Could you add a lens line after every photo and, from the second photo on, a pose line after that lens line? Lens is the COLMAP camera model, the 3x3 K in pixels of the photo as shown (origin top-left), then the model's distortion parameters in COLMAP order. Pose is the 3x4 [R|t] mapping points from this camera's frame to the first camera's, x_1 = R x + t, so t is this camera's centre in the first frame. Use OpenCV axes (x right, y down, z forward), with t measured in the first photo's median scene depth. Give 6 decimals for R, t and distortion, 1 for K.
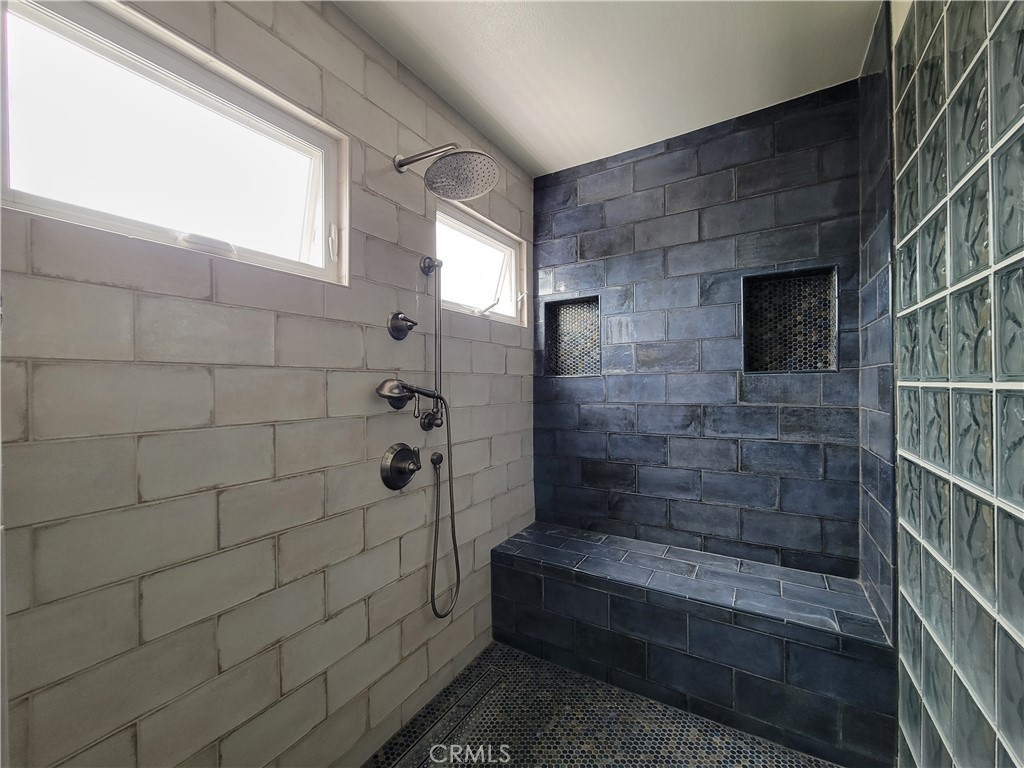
lens RADIAL K [[418.8, 0, 507.4], [0, 418.8, 387.1], [0, 0, 1]] dist [-0.000961, 0.000247]
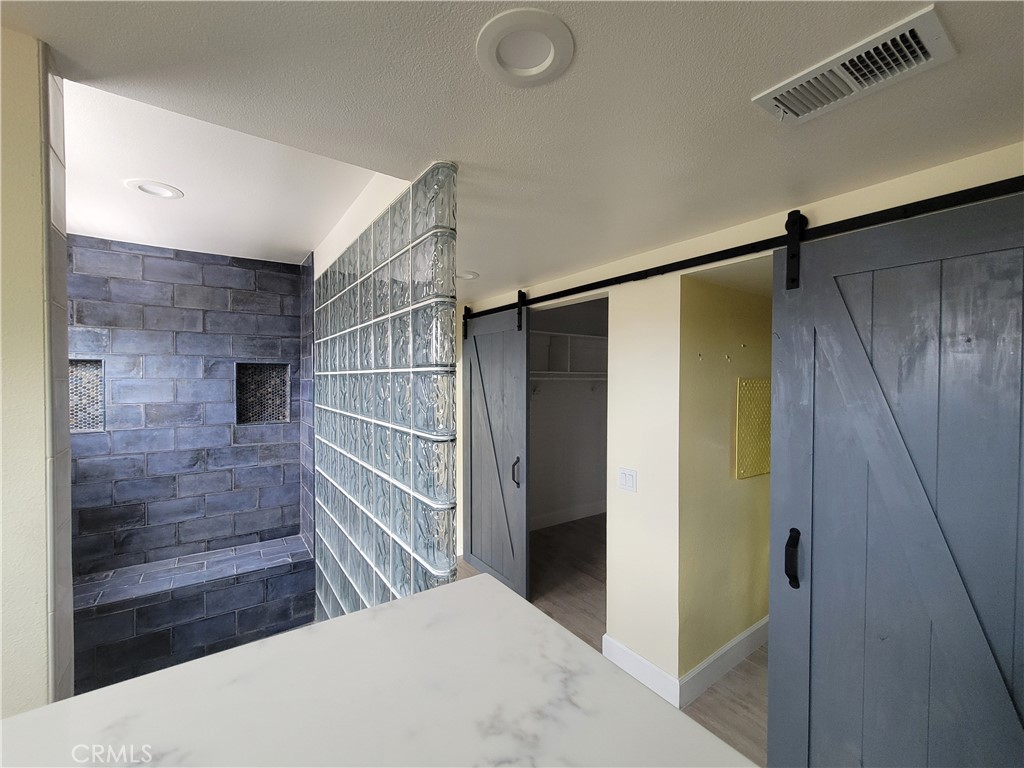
lens RADIAL K [[418.8, 0, 504.3], [0, 418.8, 385.1], [0, 0, 1]] dist [-0.000961, 0.000247]
pose [[0.407921, -0.002908, 0.913012, -0.432165], [-0.003476, 0.999983, 0.004737, -0.190839], [-0.913010, -0.005106, 0.407904, -0.518521]]
